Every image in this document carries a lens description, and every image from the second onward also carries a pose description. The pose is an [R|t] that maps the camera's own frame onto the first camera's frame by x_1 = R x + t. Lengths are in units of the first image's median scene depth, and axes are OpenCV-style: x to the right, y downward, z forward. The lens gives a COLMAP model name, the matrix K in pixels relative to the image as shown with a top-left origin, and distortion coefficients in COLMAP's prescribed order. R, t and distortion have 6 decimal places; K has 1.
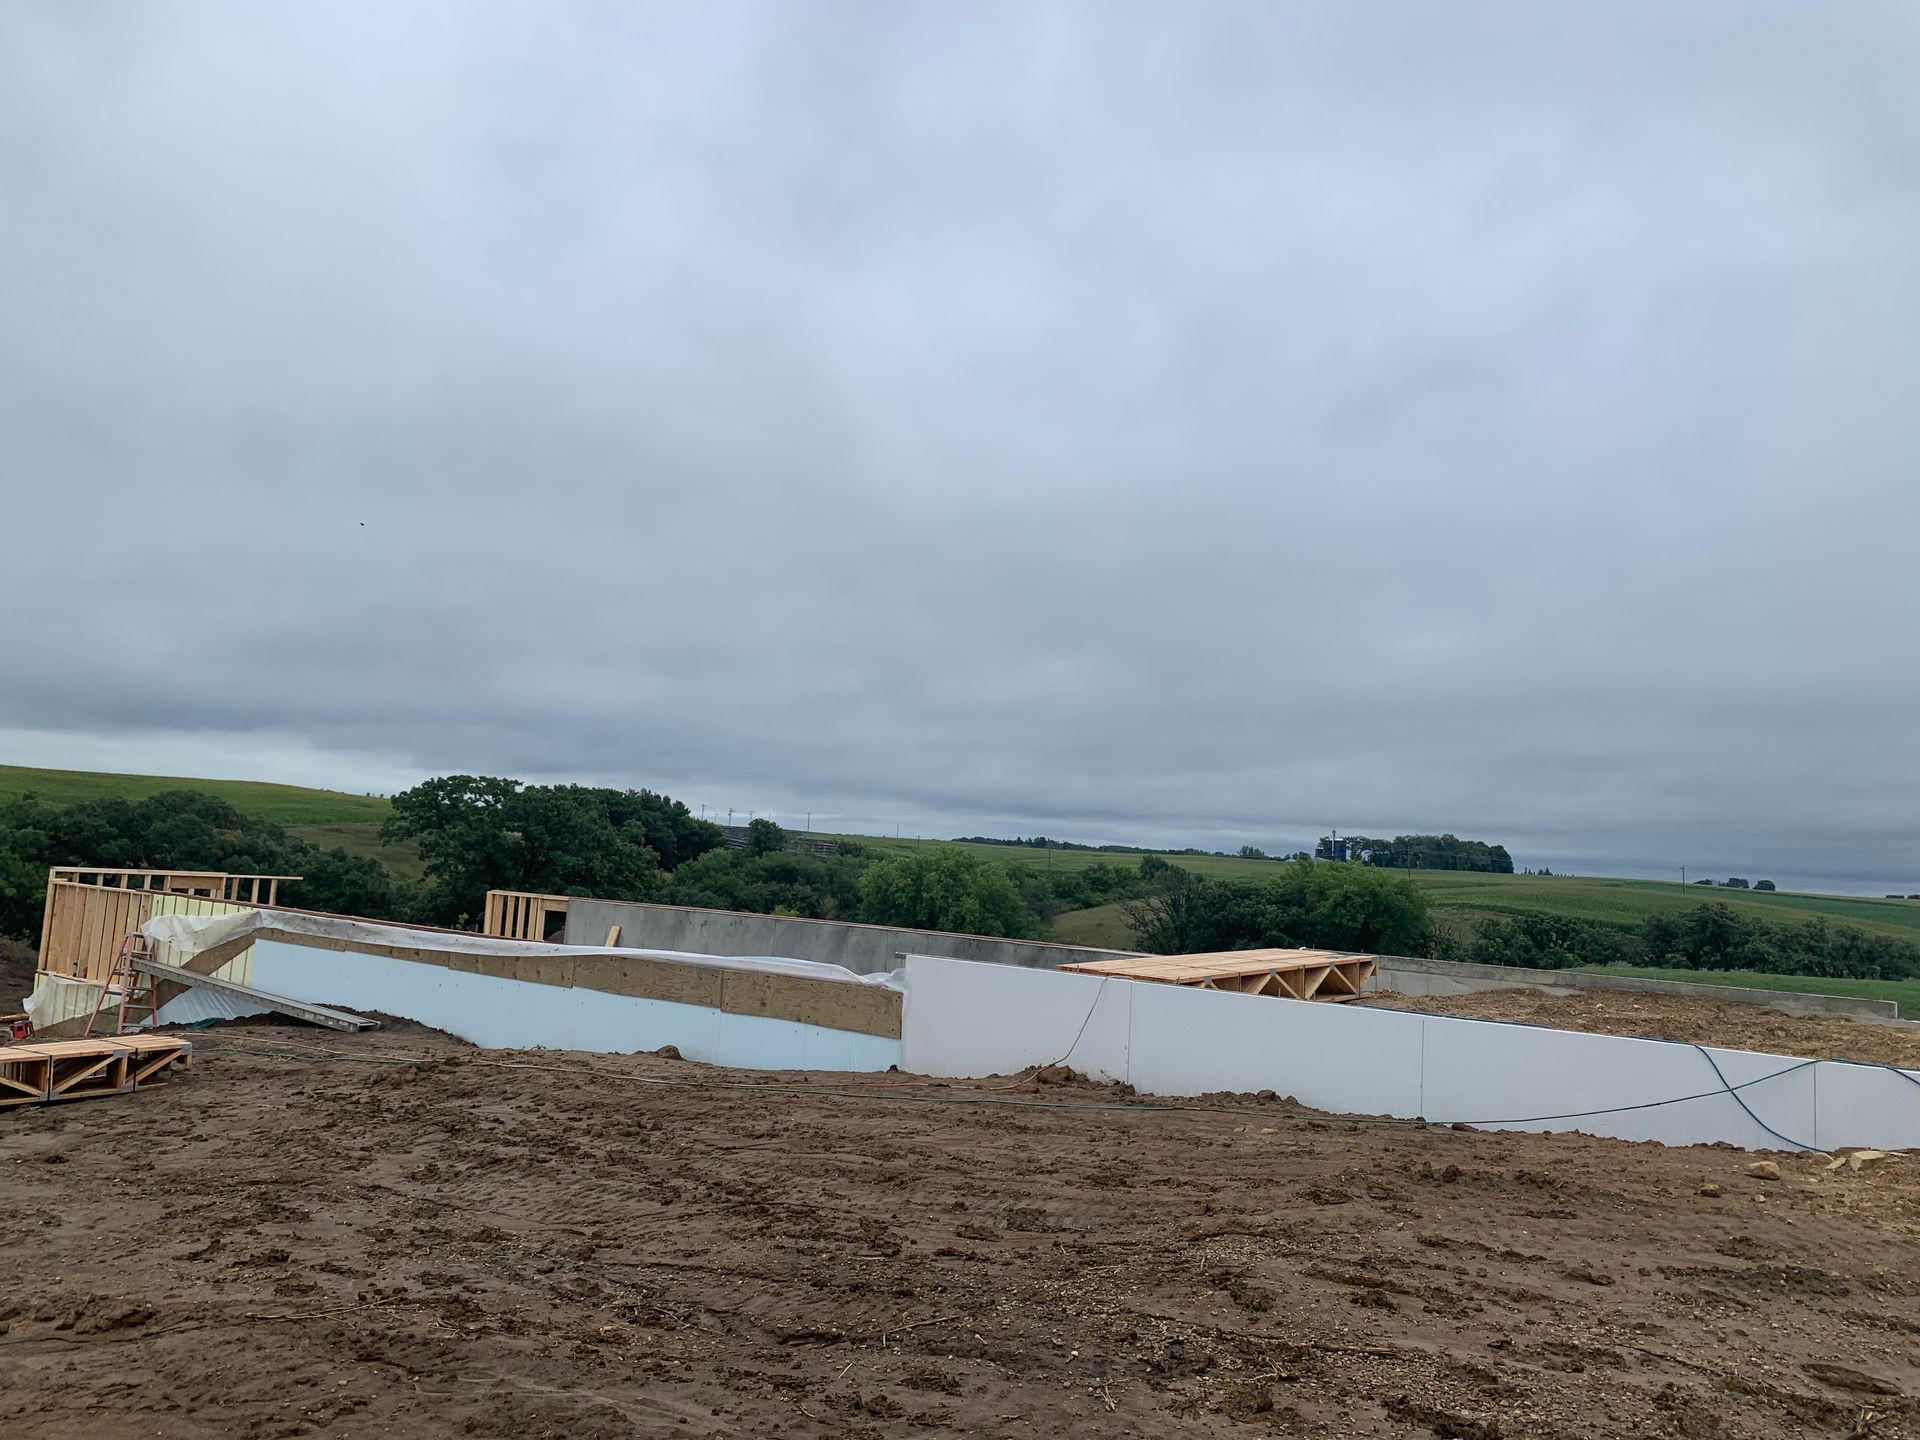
lens RADIAL K [[1524.9, 0, 952.0], [0, 1524.9, 704.4], [0, 0, 1]] dist [0.043509, -0.059961]
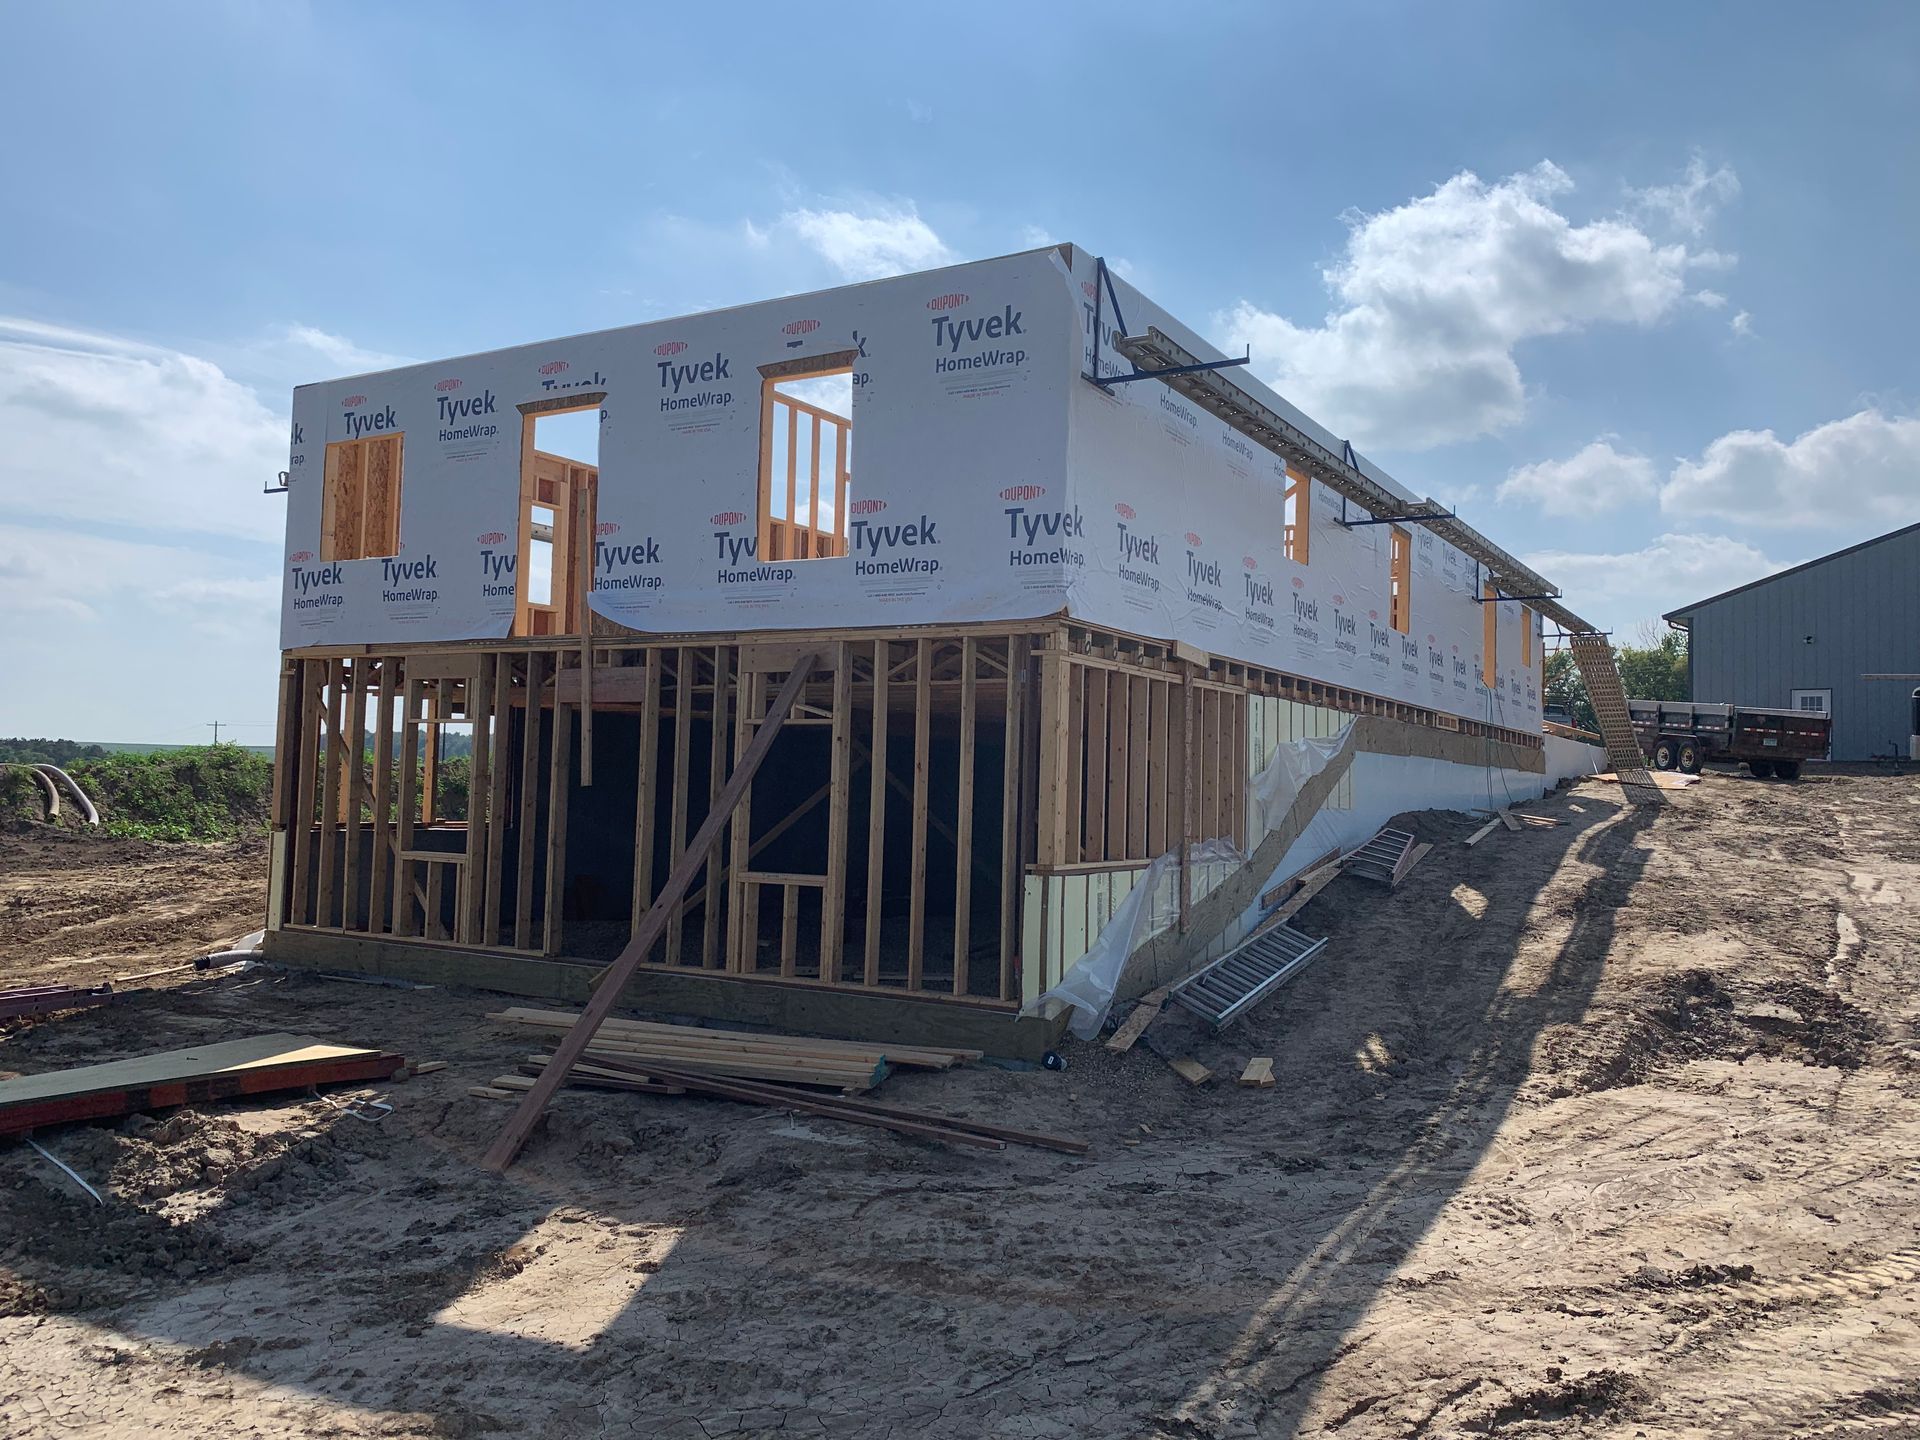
lens RADIAL K [[1520.4, 0, 966.0], [0, 1520.4, 719.5], [0, 0, 1]] dist [0.042181, -0.052035]
pose [[-0.141574, -0.007679, 0.989898, -0.238856], [-0.126023, 0.991974, -0.010328, 0.033588], [-0.981873, -0.126212, -0.141406, 0.258629]]
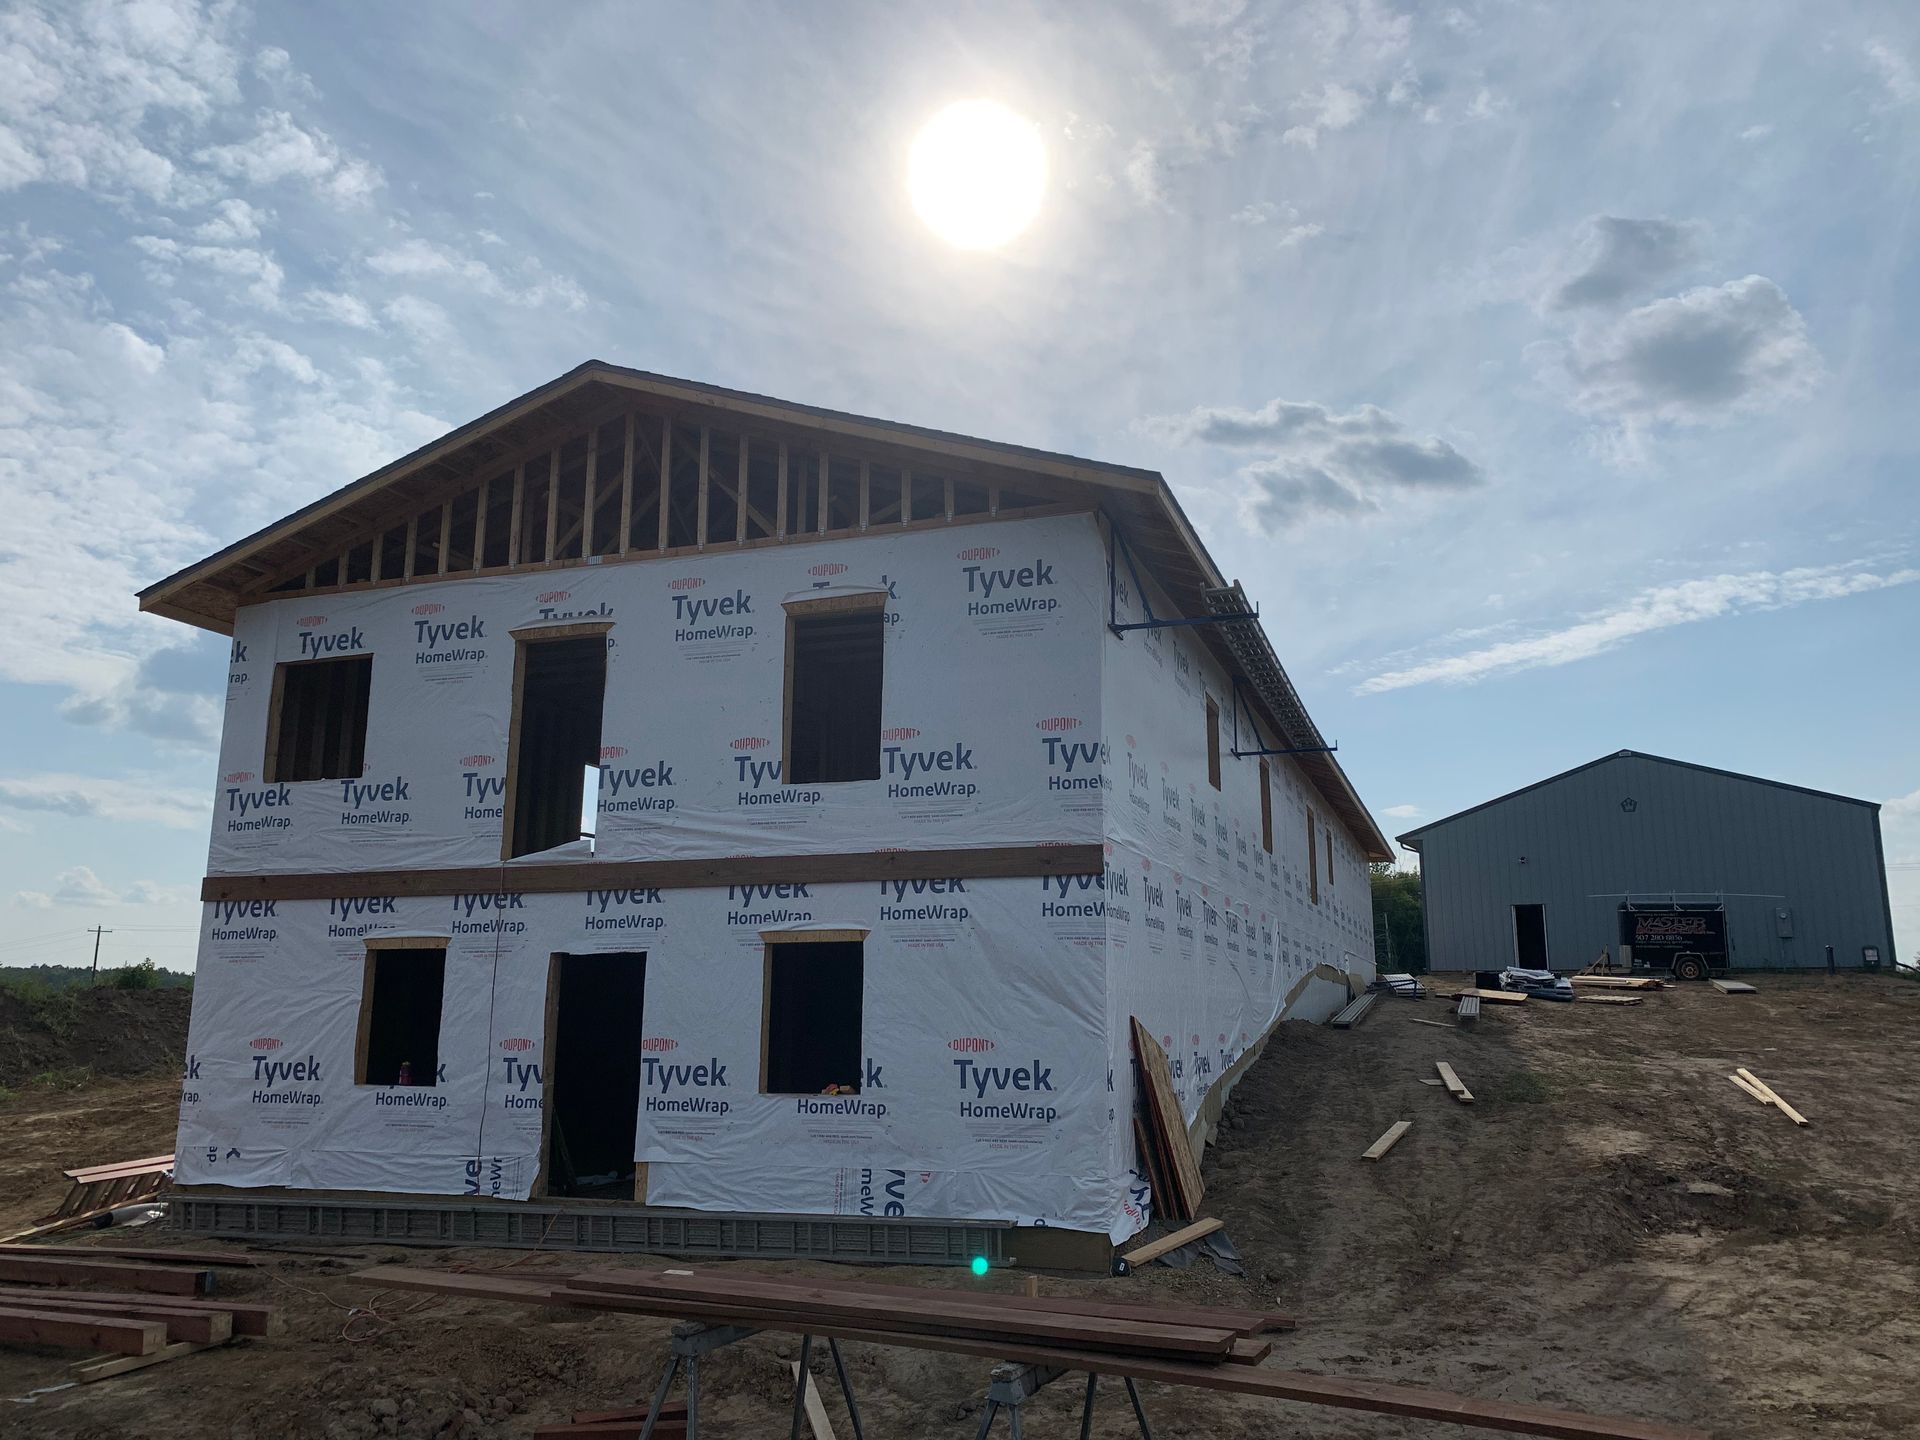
lens RADIAL K [[1515.9, 0, 969.7], [0, 1515.9, 668.0], [0, 0, 1]] dist [0.040041, -0.053369]
pose [[-0.335864, 0.163202, 0.927664, -0.240554], [-0.108309, 0.971650, -0.210154, 0.037136], [-0.935663, -0.171057, -0.308666, 0.283602]]
